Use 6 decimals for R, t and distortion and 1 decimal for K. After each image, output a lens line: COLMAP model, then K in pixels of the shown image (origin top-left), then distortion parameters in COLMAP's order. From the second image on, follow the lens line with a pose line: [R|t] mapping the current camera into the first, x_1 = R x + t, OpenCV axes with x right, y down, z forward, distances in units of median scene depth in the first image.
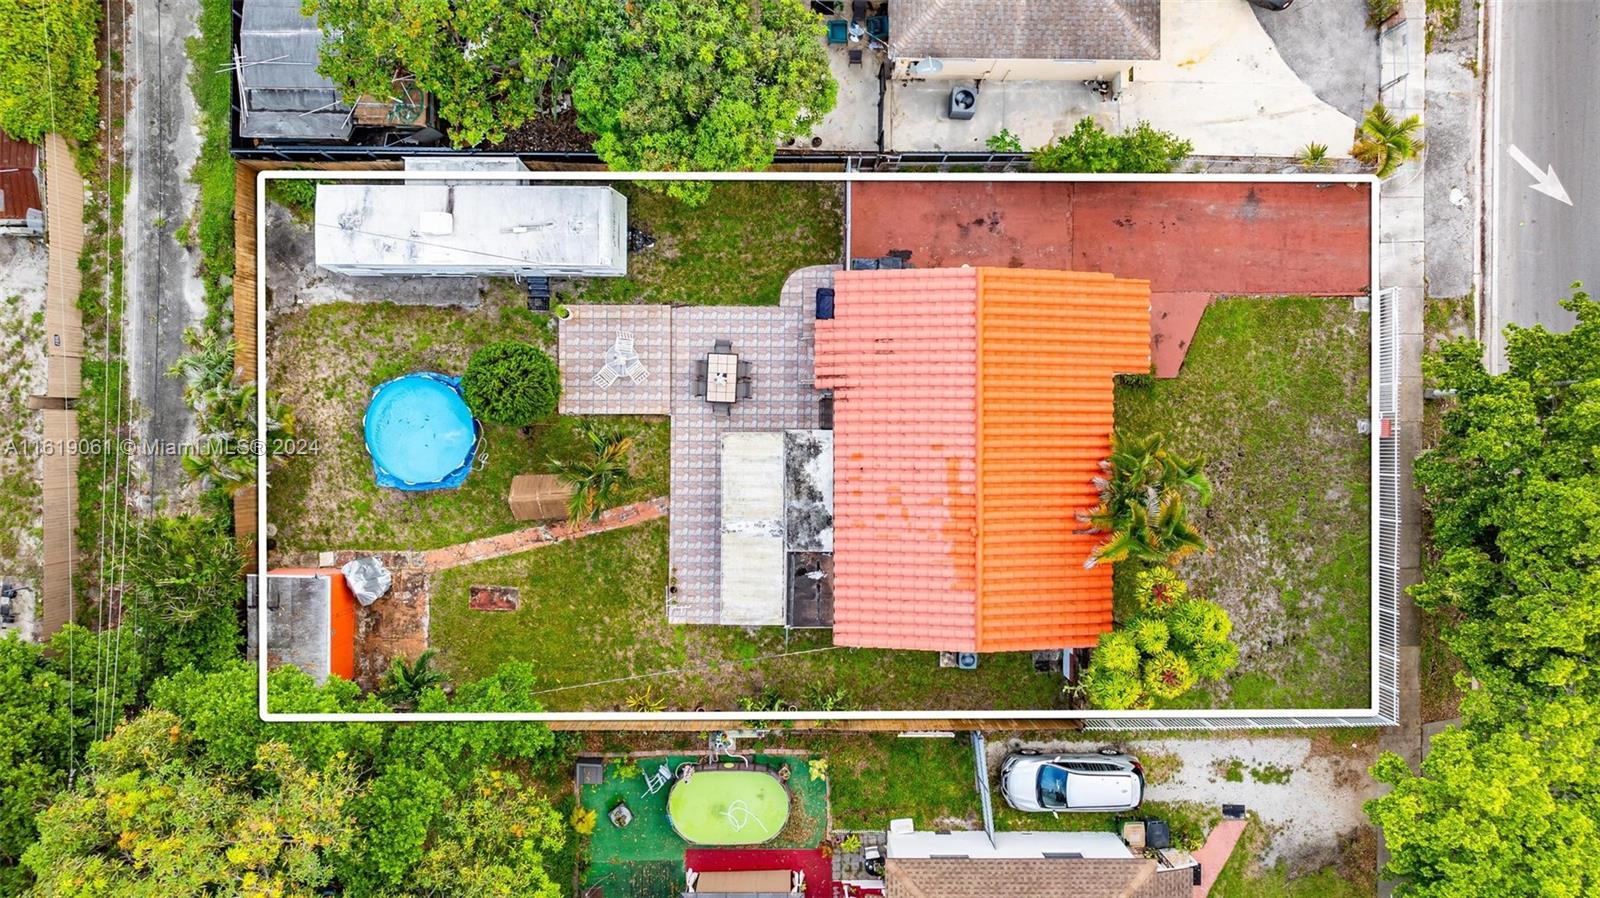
lens RADIAL K [[1146.3, 0, 763.8], [0, 1146.3, 464.7], [0, 0, 1]] dist [-0.077228, 0.092851]
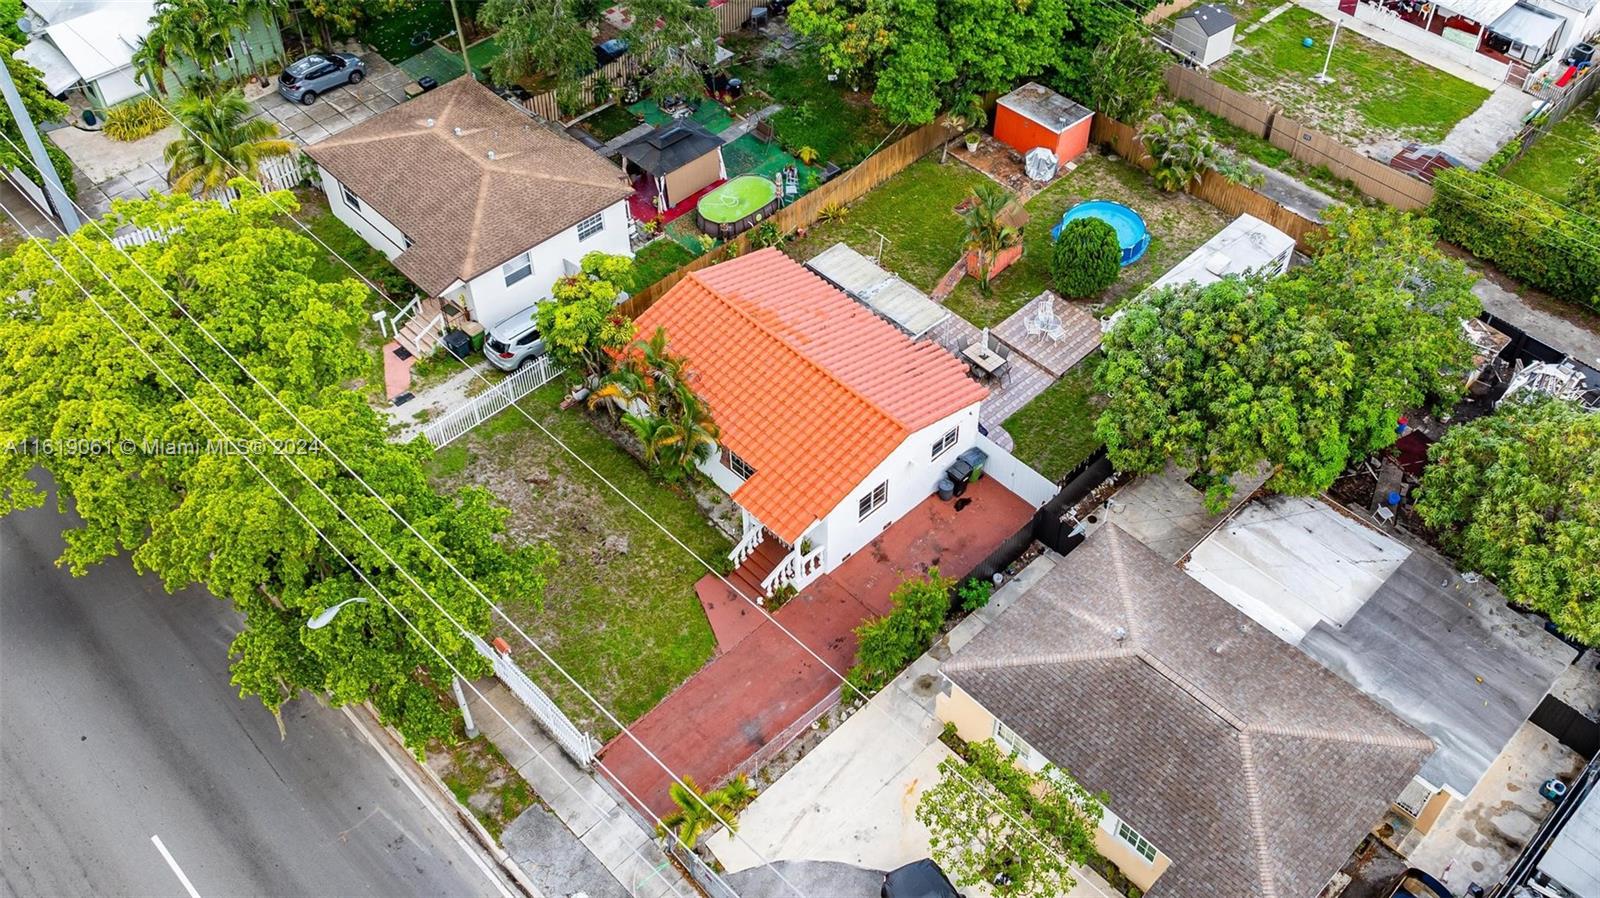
lens RADIAL K [[1411.6, 0, 840.2], [0, 1411.6, 413.5], [0, 0, 1]] dist [-0.019263, -0.003526]
pose [[-0.705093, 0.494279, -0.508461, 0.843165], [-0.708662, -0.516785, 0.480345, -0.702620], [-0.025341, 0.699015, 0.714658, -0.016799]]
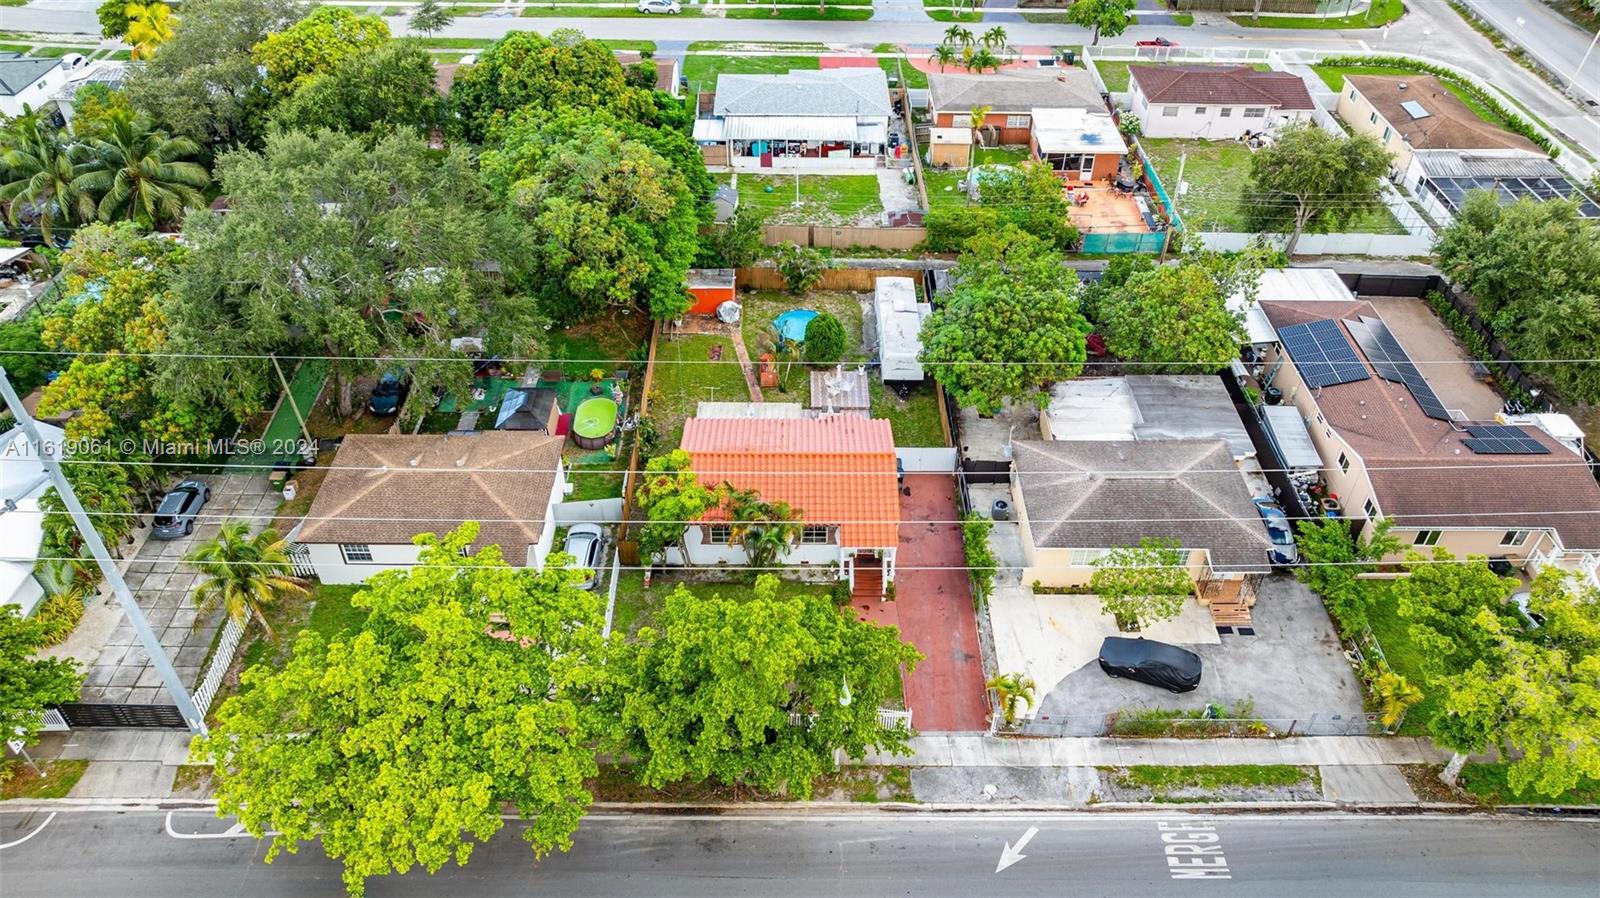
lens RADIAL K [[1119.2, 0, 800.0], [0, 1119.2, 449.0], [0, 0, 1]] dist [-0.033951, 0.039542]
pose [[0.007070, 0.634903, -0.772560, 1.361736], [-0.999860, -0.007241, -0.015101, 0.000381], [-0.015182, 0.772558, 0.634763, -0.100504]]
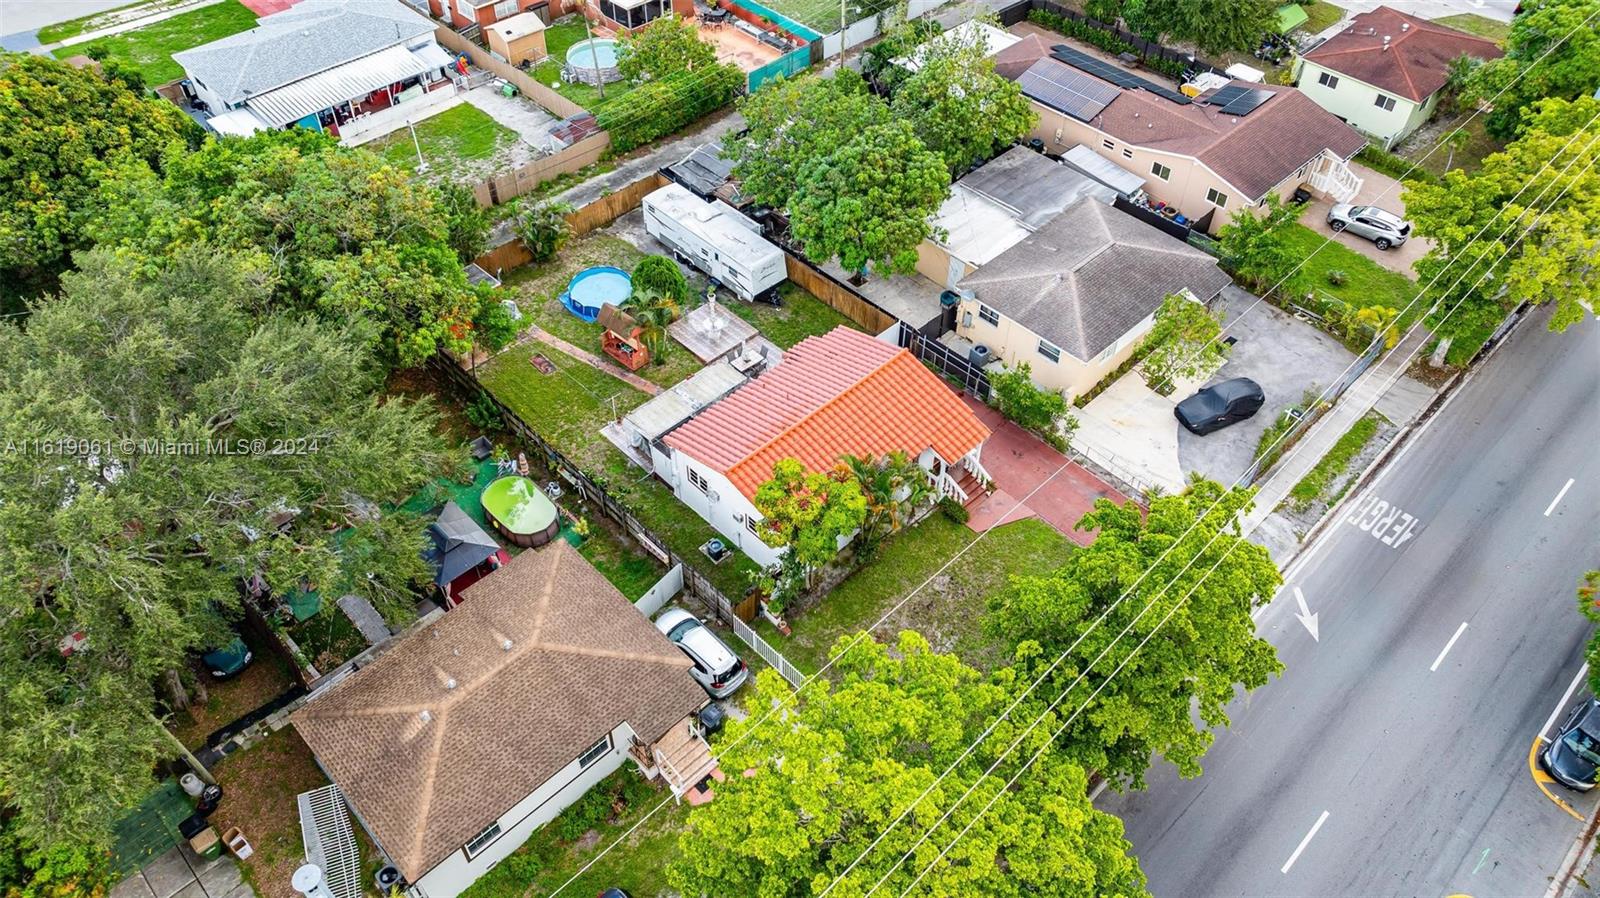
lens RADIAL K [[1119.2, 0, 800.0], [0, 1119.2, 449.0], [0, 0, 1]] dist [-0.033951, 0.039542]
pose [[0.699852, 0.512218, -0.497836, 0.826438], [-0.714242, 0.493938, -0.495867, 0.679495], [-0.008092, 0.702608, 0.711531, -0.005390]]
